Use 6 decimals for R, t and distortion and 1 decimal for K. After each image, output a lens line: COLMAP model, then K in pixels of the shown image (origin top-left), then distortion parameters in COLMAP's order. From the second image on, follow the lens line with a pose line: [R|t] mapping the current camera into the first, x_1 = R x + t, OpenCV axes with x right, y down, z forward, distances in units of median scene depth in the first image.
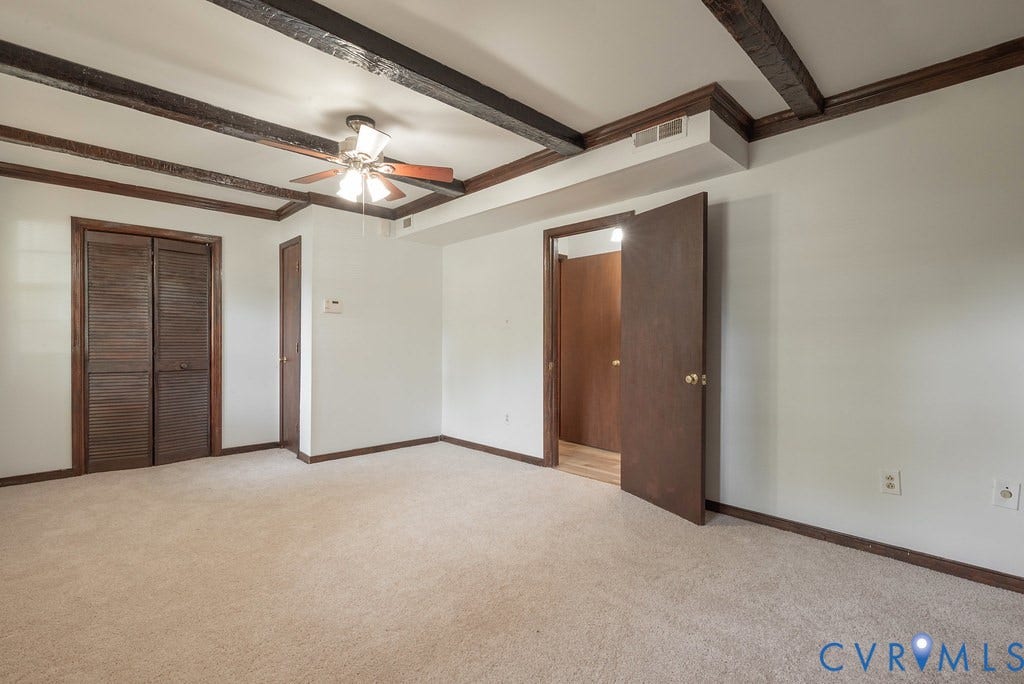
lens RADIAL K [[456.7, 0, 512.0], [0, 456.7, 342.0], [0, 0, 1]] dist [-0.000046, 0.000427]
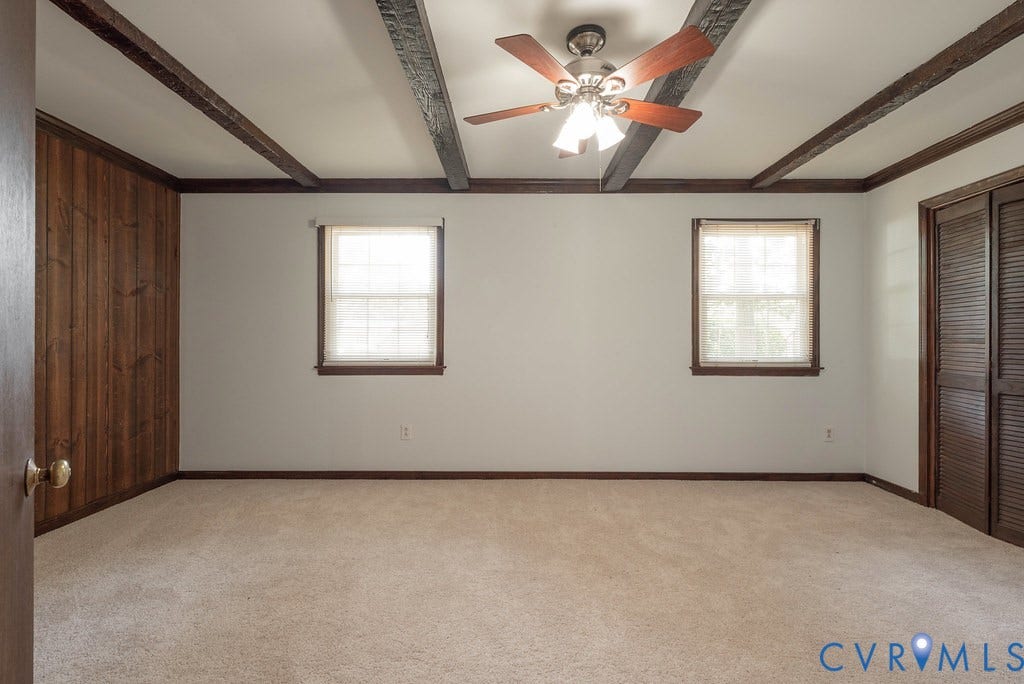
lens RADIAL K [[456.7, 0, 512.0], [0, 456.7, 342.0], [0, 0, 1]] dist [-0.000046, 0.000427]
pose [[-0.706992, -0.003138, -0.707214, 0.187955], [-0.005948, 0.999981, 0.001509, -0.006497], [0.707196, 0.005273, -0.706998, 1.041822]]
